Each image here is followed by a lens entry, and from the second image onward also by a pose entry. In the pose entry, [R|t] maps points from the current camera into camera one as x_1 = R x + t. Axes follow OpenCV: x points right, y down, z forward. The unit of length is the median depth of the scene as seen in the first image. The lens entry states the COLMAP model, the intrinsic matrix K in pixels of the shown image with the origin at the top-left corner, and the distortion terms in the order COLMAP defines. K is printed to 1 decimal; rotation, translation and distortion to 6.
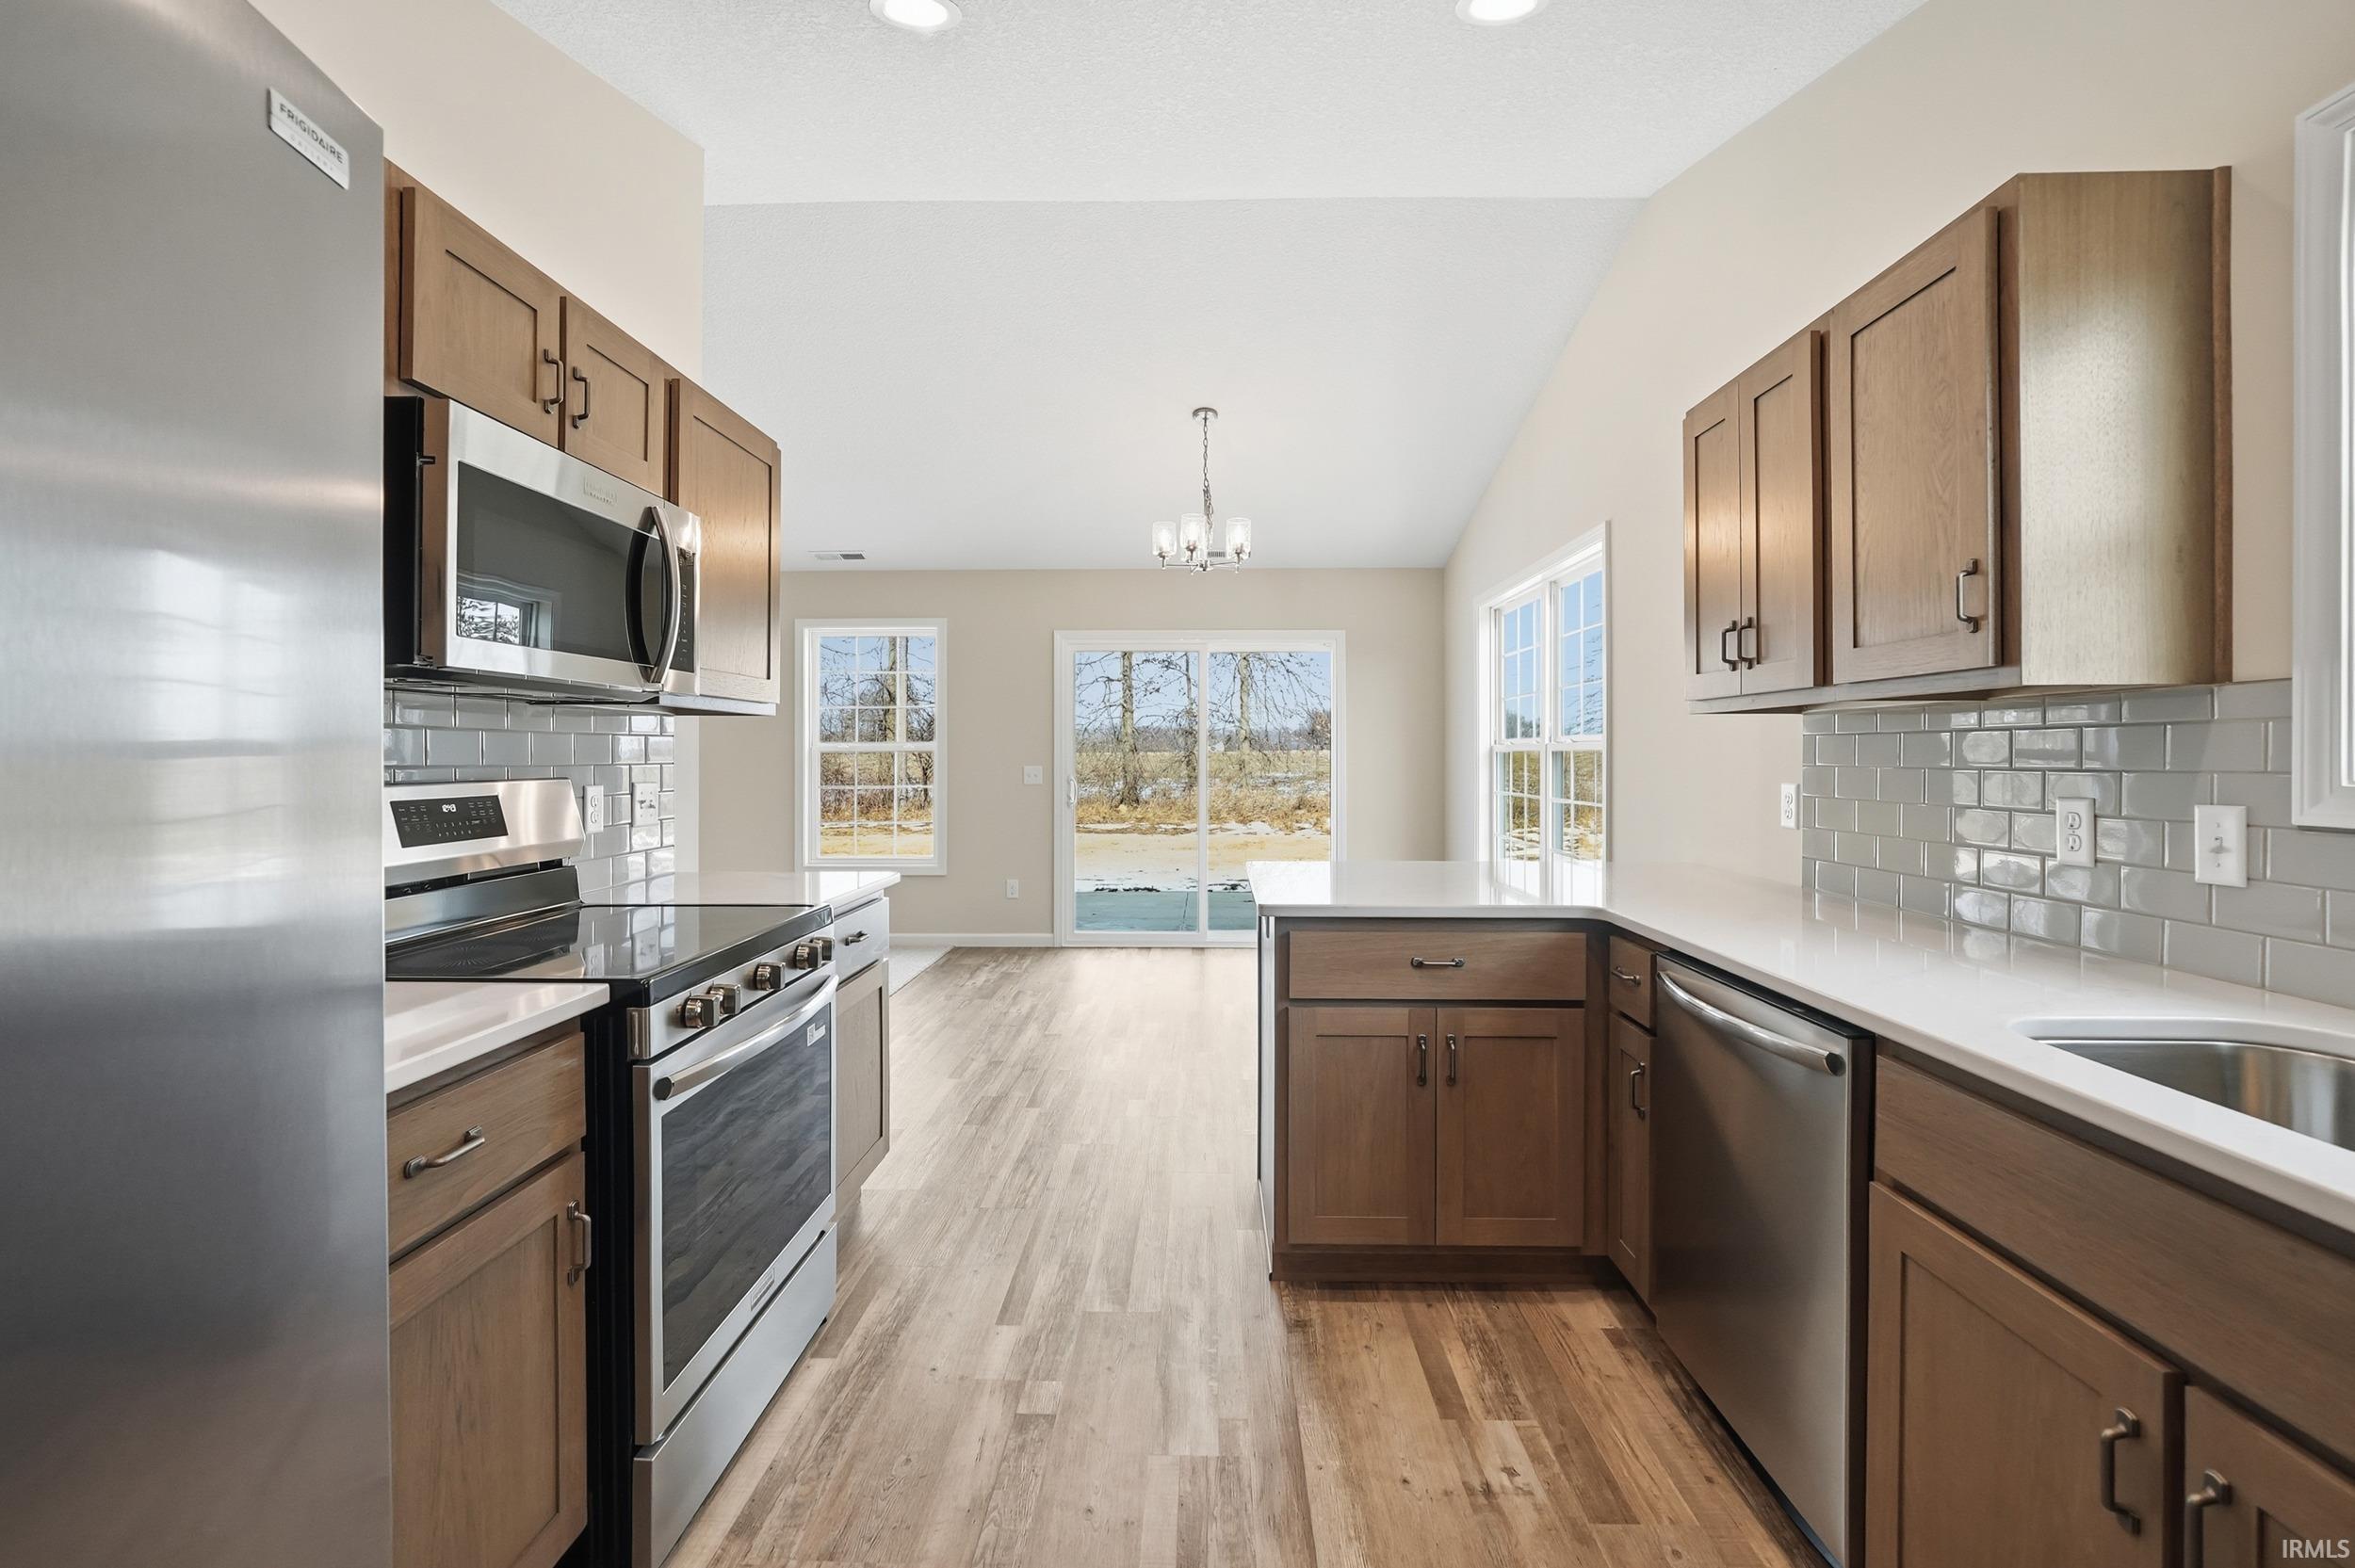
lens RADIAL K [[1010.7, 0, 1183.5], [0, 1010.7, 756.8], [0, 0, 1]] dist [-0.013078, 0.000592]
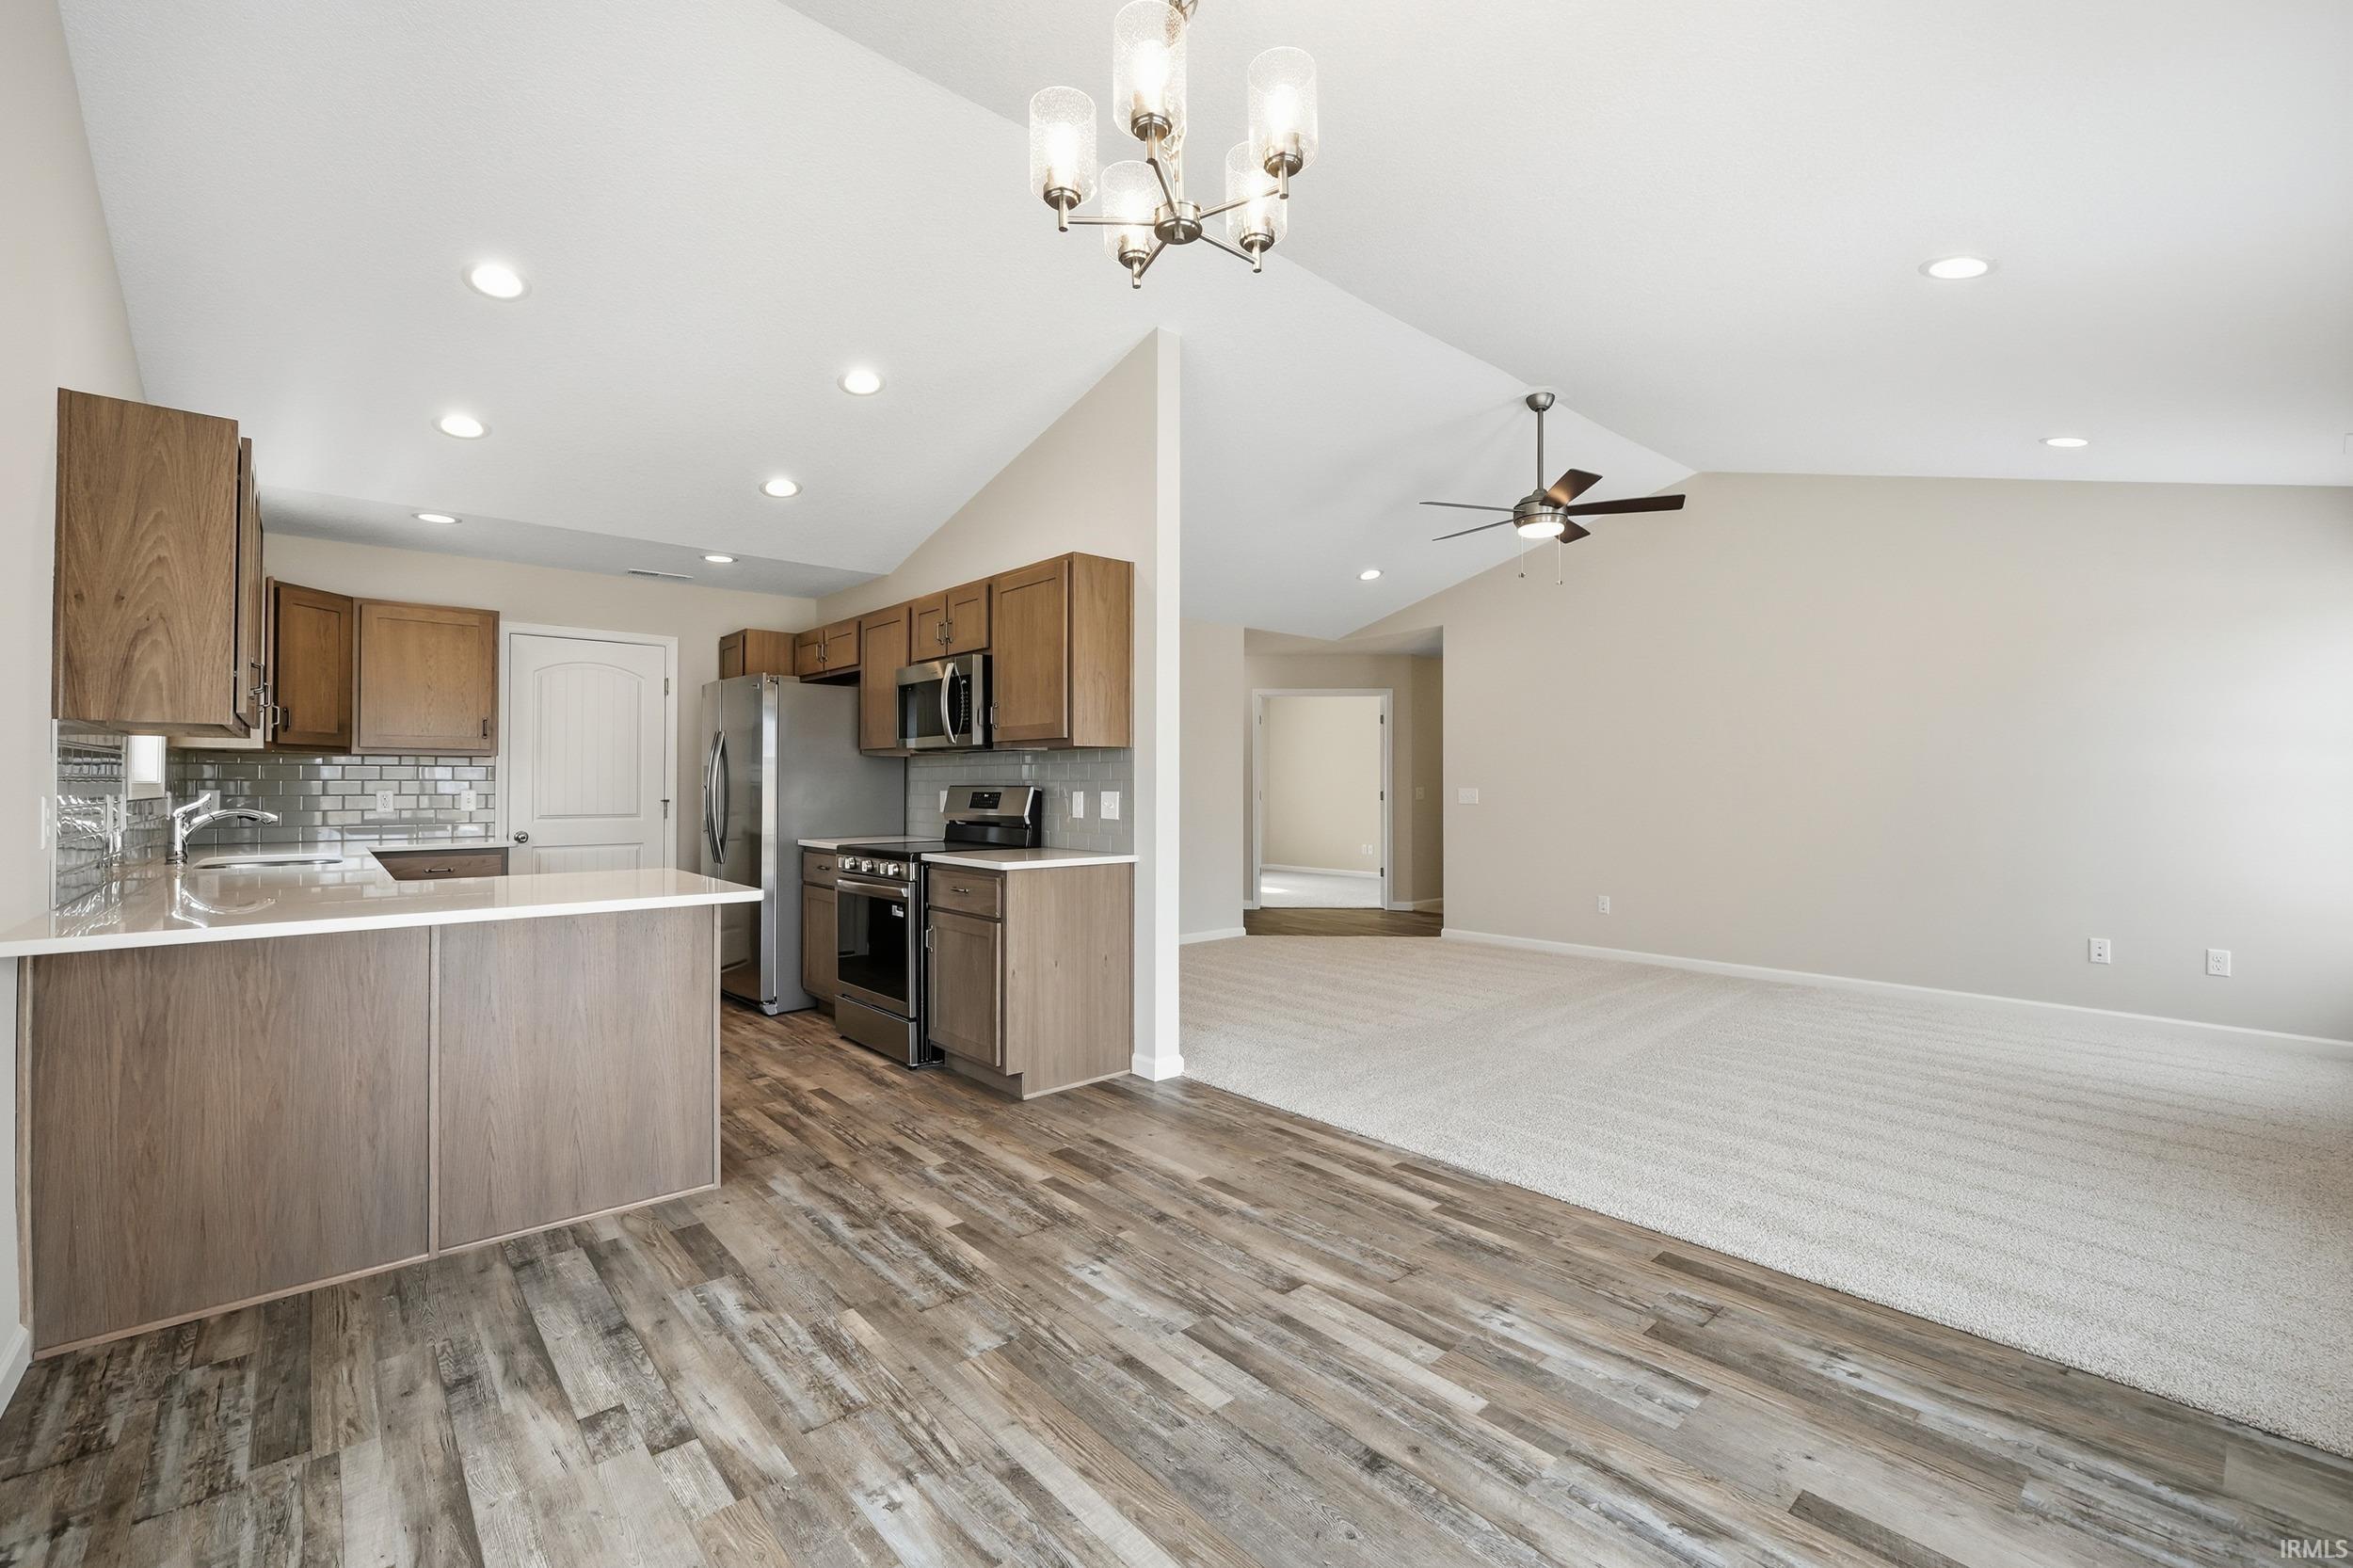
lens RADIAL K [[999.1, 0, 1176.5], [0, 999.1, 784.0], [0, 0, 1]] dist [-0.013258, 0.004362]
pose [[-0.734867, -0.001398, -0.678210, 0.693660], [-0.002769, 0.999996, 0.000939, 0.016825], [0.678206, 0.002568, -0.734867, 3.399123]]
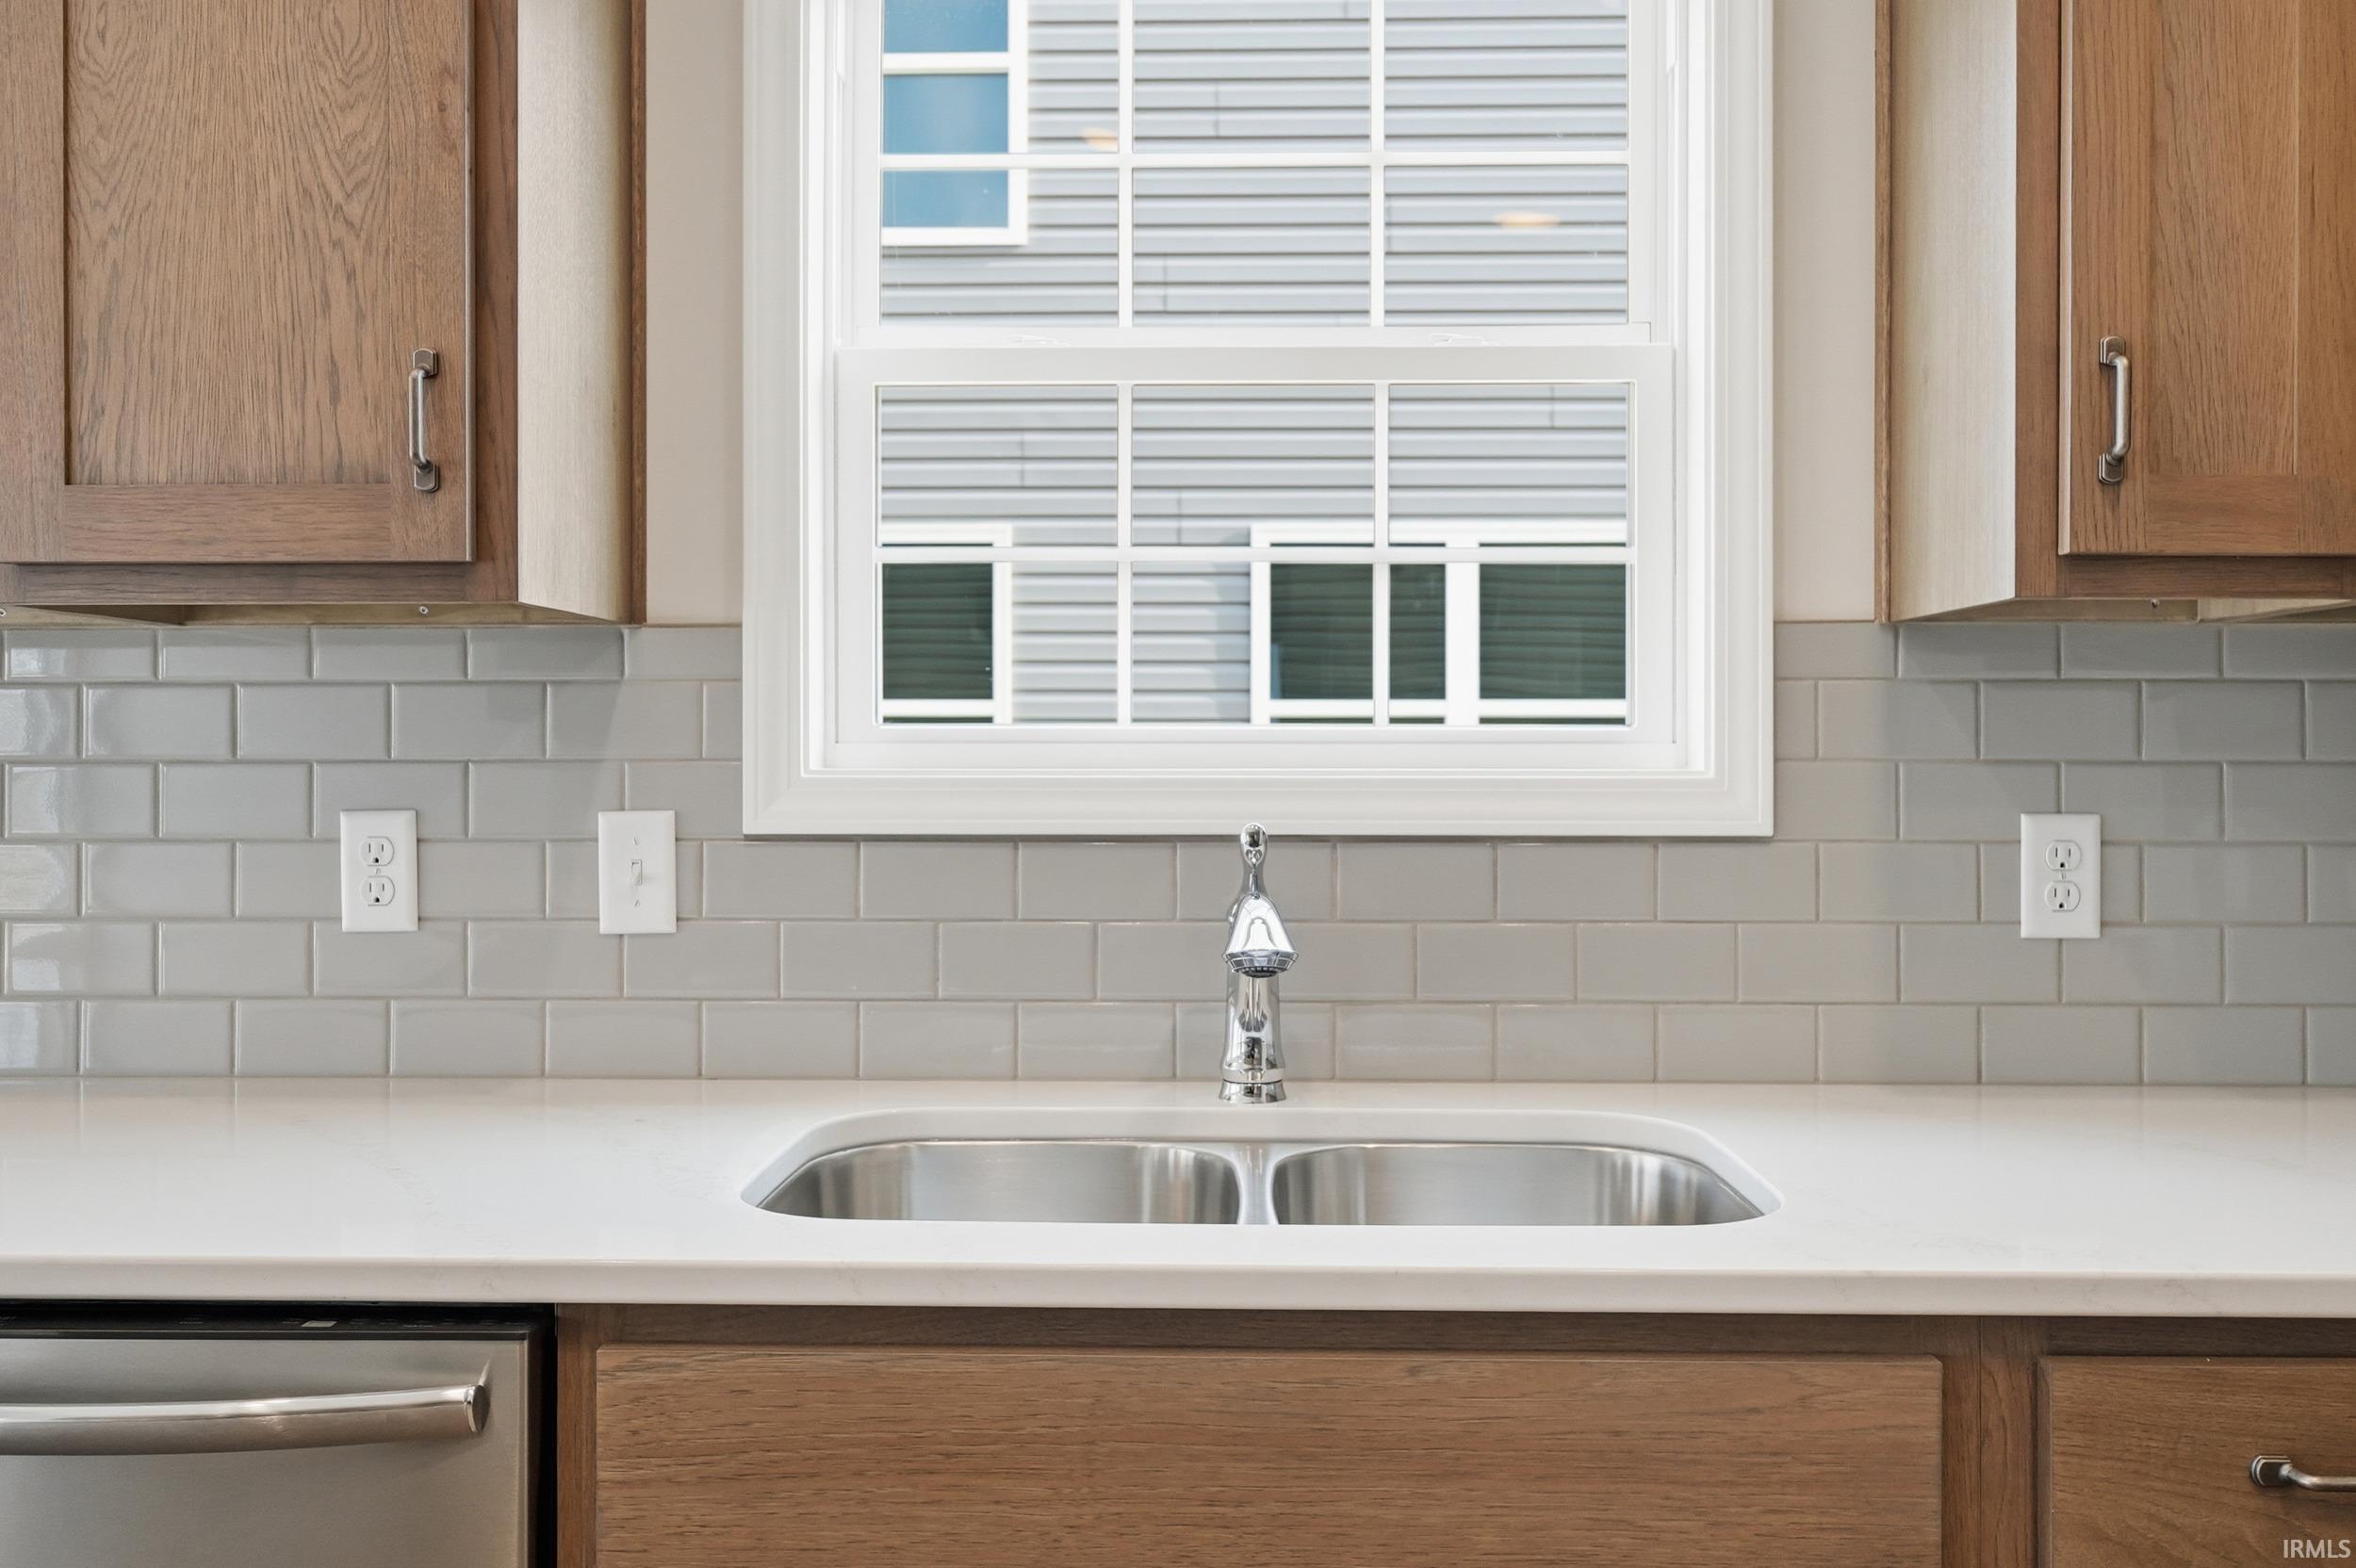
lens RADIAL K [[1888.8, 0, 1179.7], [0, 1888.8, 750.0], [0, 0, 1]] dist [-0.004408, -0.000951]
pose [[0.005540, 0.000972, 0.999984, -0.158187], [0.002446, 0.999997, -0.000985, 0.009415], [-0.999982, 0.002451, 0.005537, 0.540378]]
